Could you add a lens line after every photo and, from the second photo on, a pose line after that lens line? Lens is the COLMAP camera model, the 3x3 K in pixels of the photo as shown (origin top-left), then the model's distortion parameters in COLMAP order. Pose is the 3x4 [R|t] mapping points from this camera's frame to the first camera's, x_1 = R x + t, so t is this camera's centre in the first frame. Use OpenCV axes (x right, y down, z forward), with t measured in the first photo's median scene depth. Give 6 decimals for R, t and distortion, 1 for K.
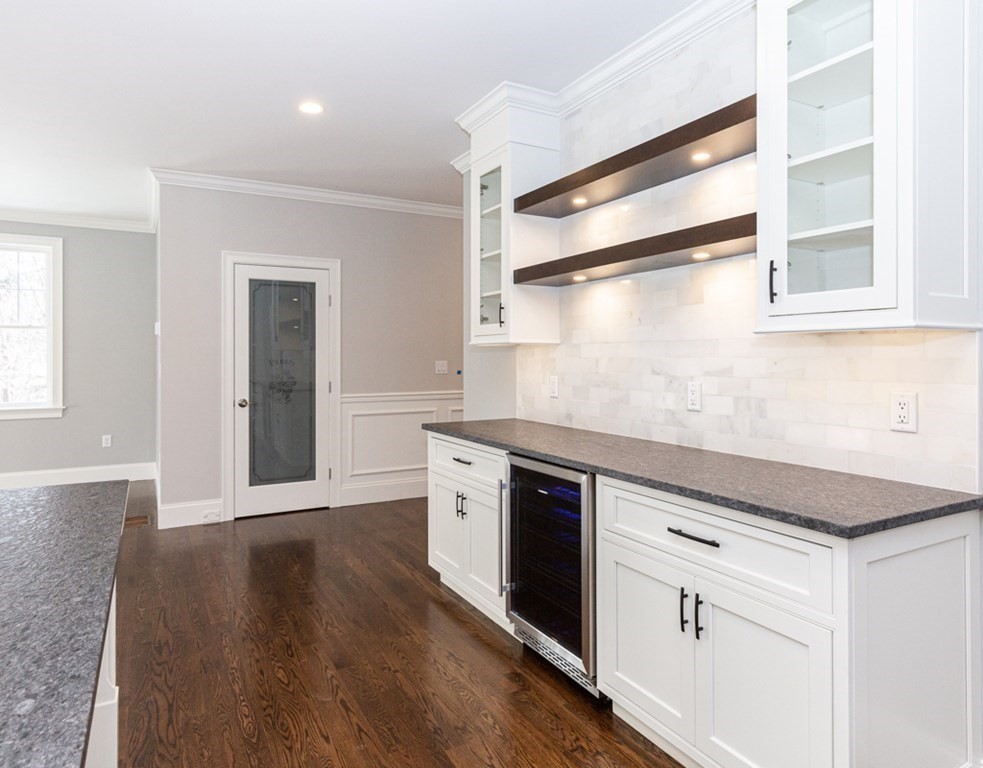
lens RADIAL K [[621.4, 0, 493.2], [0, 621.4, 355.4], [0, 0, 1]] dist [0.002278, 0.000922]
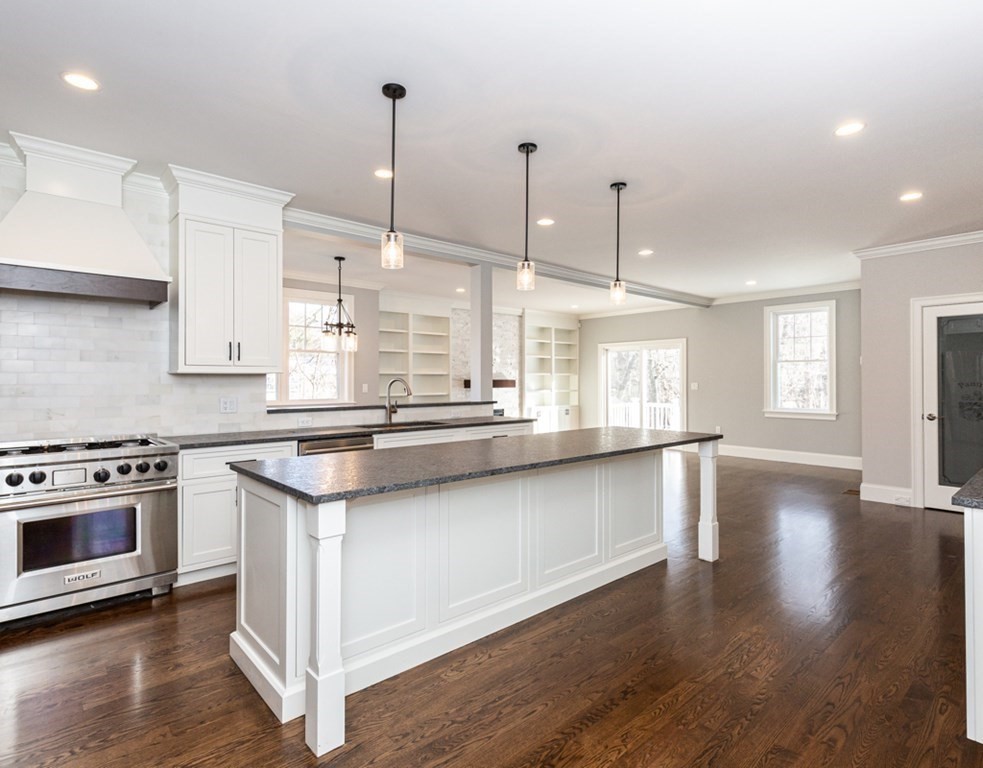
lens RADIAL K [[518.7, 0, 490.3], [0, 518.7, 375.1], [0, 0, 1]] dist [0.000388, -0.000076]
pose [[0.220215, -0.006132, -0.975432, 0.652194], [0.001492, 0.999981, -0.005949, -0.005044], [0.975450, -0.000145, 0.220220, -0.151876]]
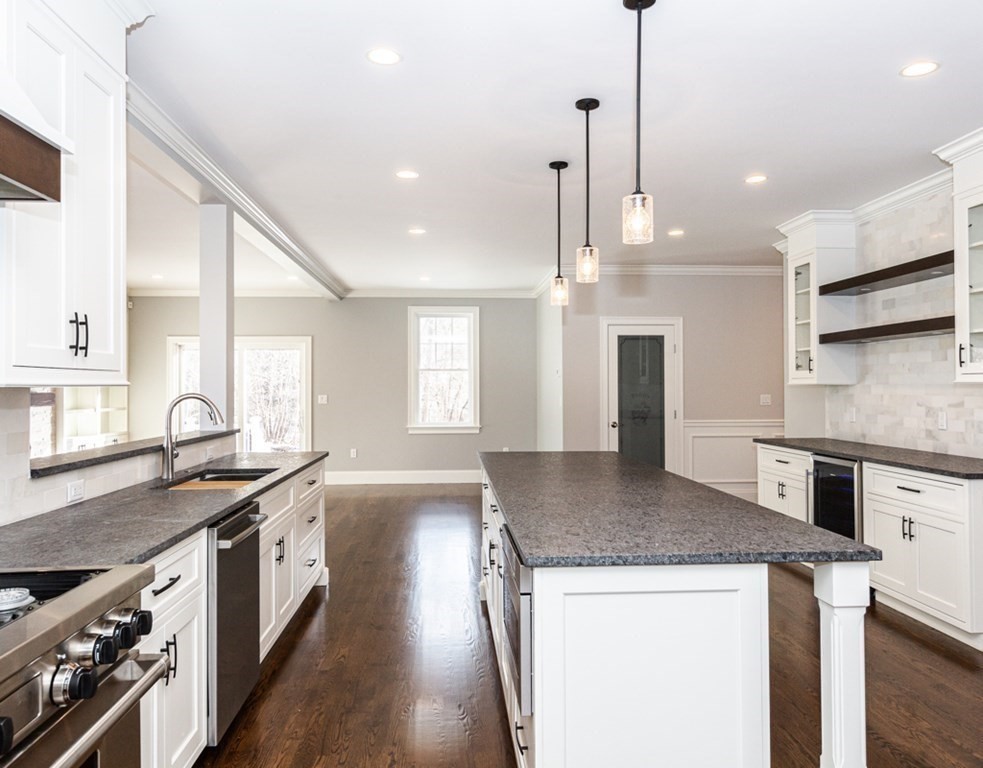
lens RADIAL K [[713.0, 0, 492.4], [0, 713.0, 371.1], [0, 0, 1]] dist [0.026046, -0.001233]
pose [[0.901407, -0.009389, -0.432872, 0.070423], [0.000422, 0.999783, -0.020807, -0.015804], [0.432973, 0.018573, 0.901215, -0.872541]]
